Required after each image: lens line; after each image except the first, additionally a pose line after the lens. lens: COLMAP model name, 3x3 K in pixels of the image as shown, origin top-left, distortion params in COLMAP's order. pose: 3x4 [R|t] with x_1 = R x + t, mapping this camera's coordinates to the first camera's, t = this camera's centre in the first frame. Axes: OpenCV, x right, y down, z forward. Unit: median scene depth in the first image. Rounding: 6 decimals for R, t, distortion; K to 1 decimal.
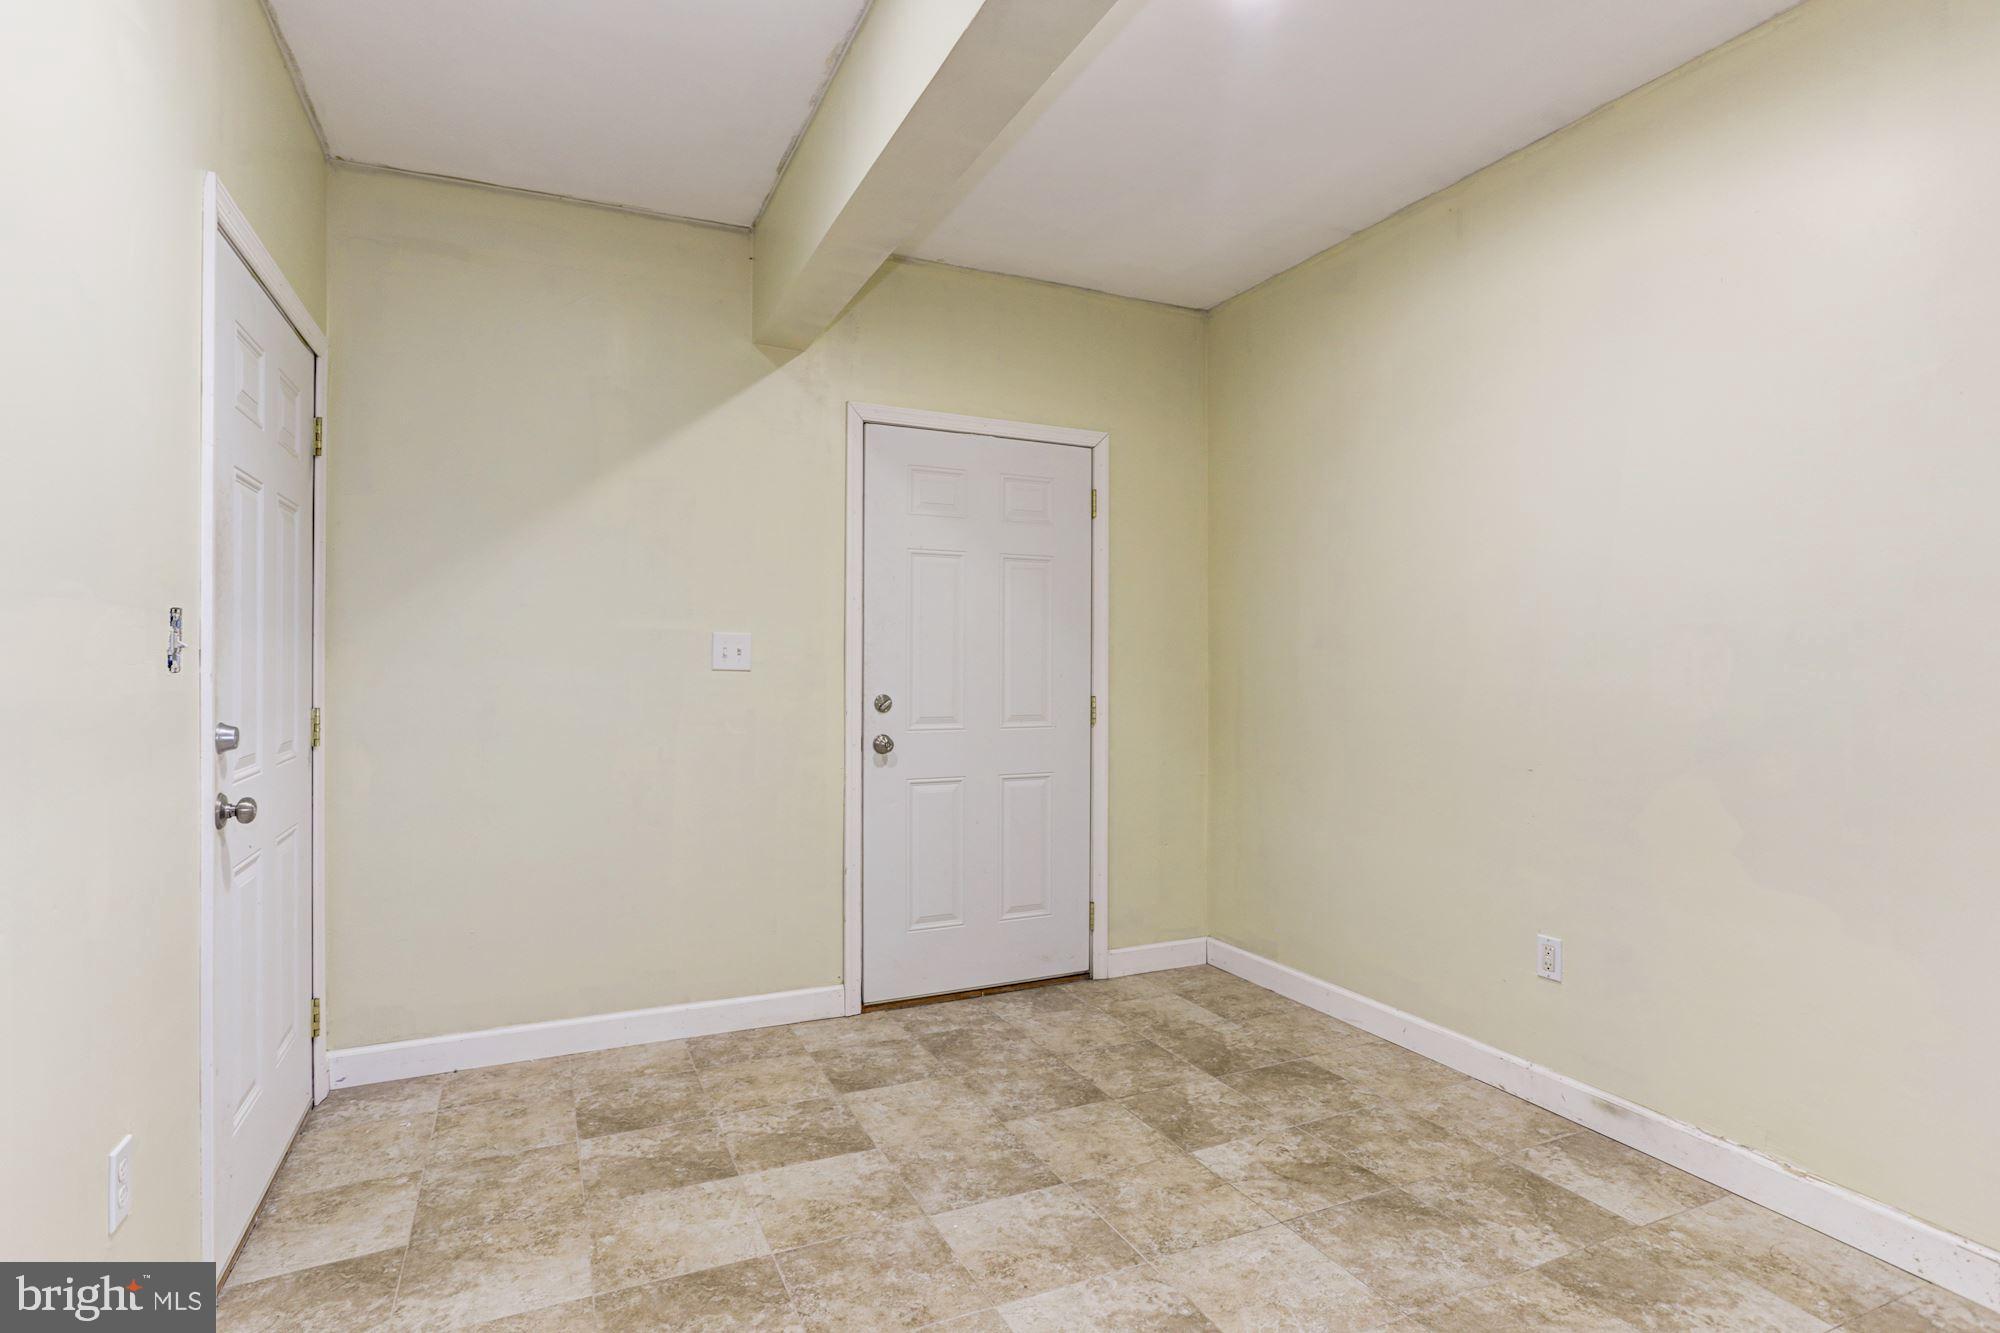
lens RADIAL K [[1007.6, 0, 987.1], [0, 1007.6, 659.5], [0, 0, 1]] dist [-0.022699, 0.001264]
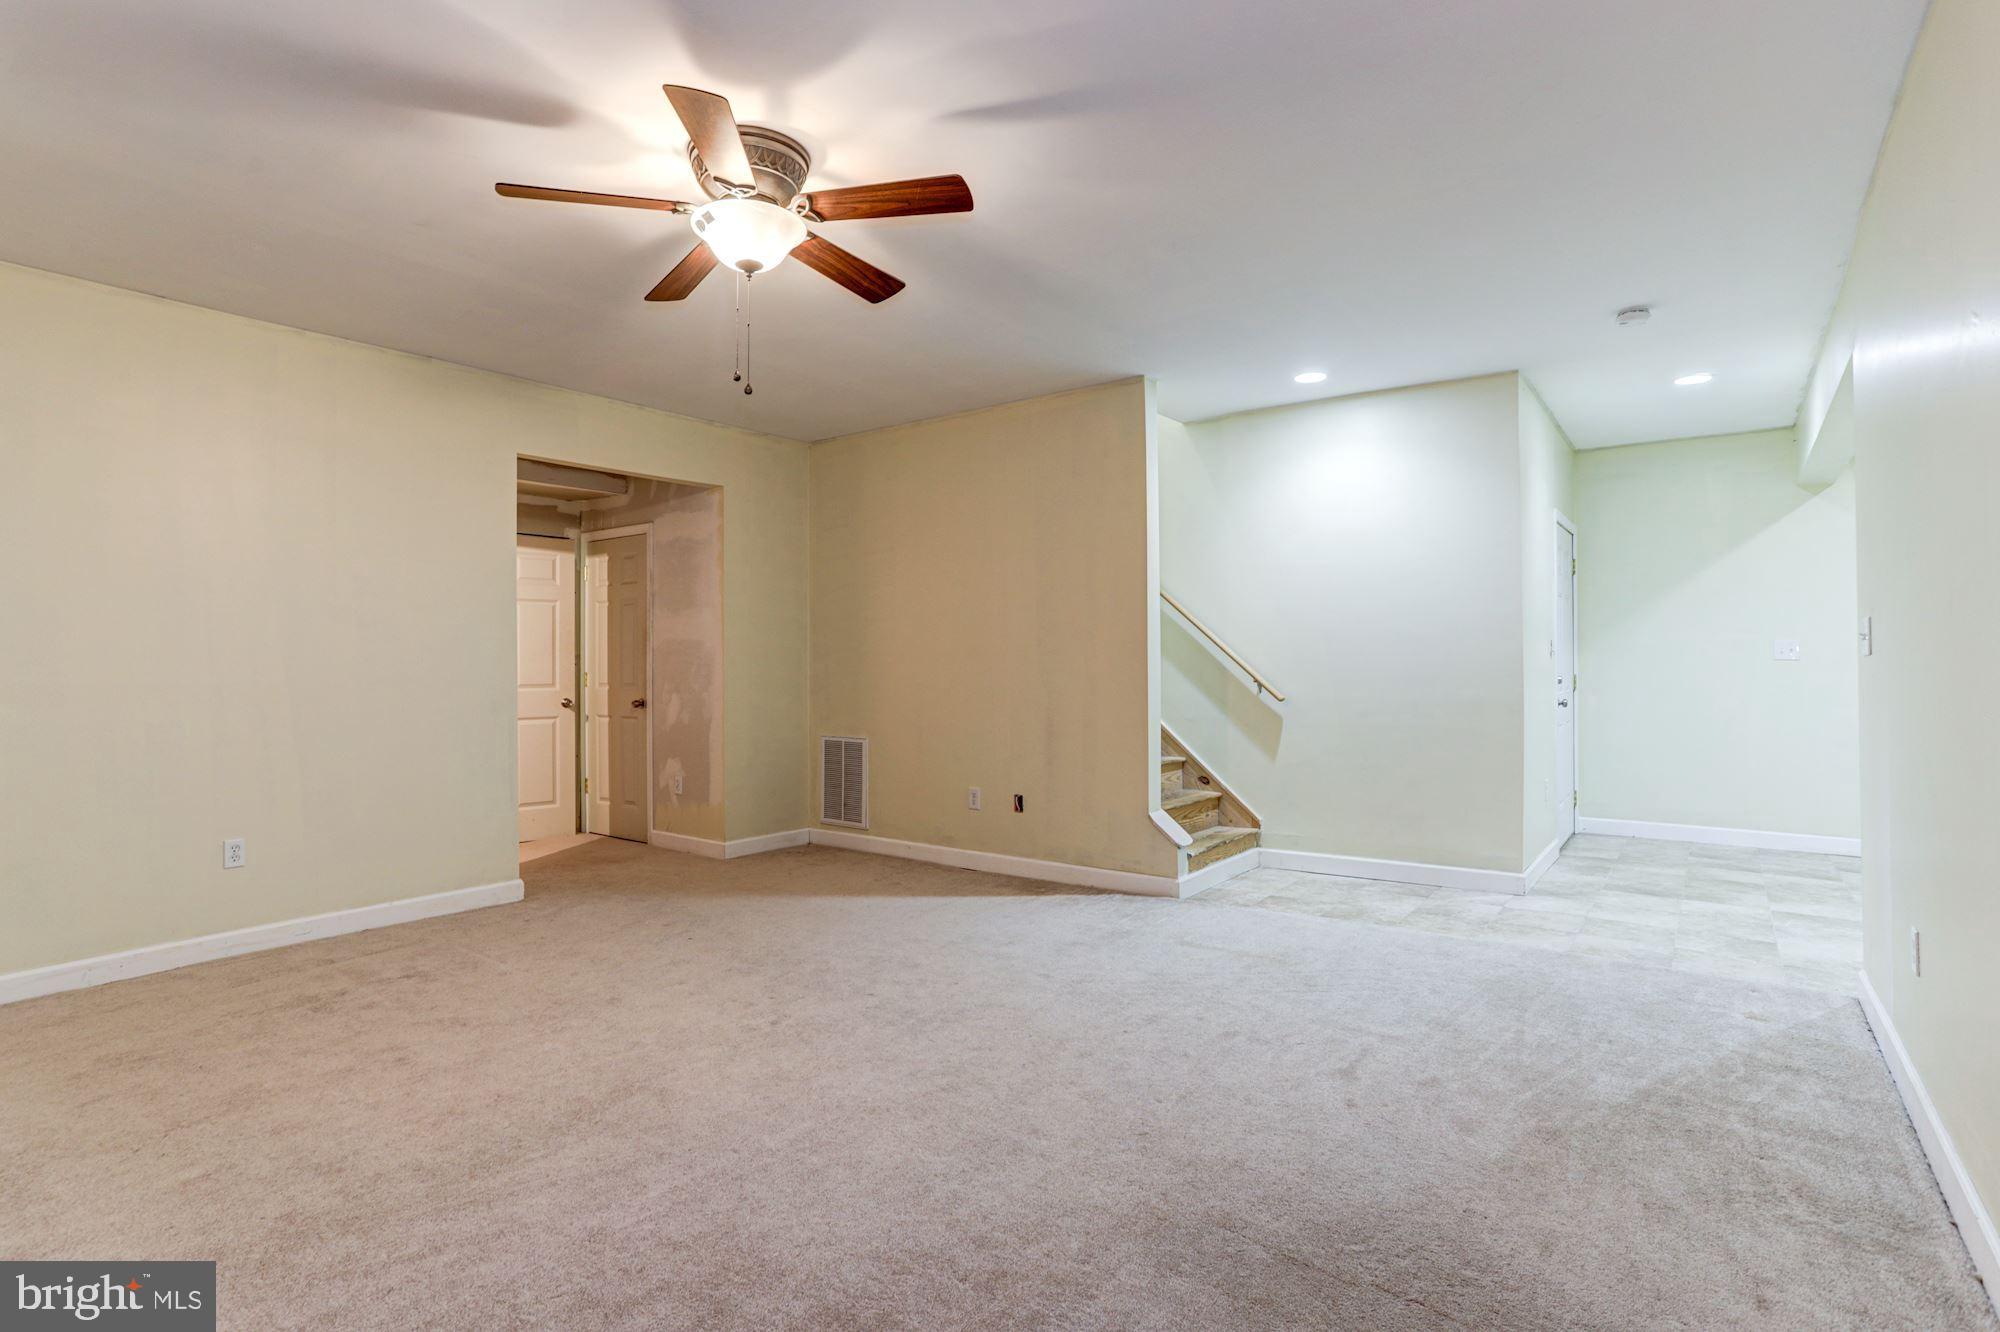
lens RADIAL K [[995.3, 0, 978.9], [0, 995.3, 656.2], [0, 0, 1]] dist [-0.016667, 0.003847]
pose [[0.491206, -0.011149, -0.870972, 0.723414], [0.004248, 0.999937, -0.010404, 0.019591], [0.871033, 0.001410, 0.491222, -1.458196]]
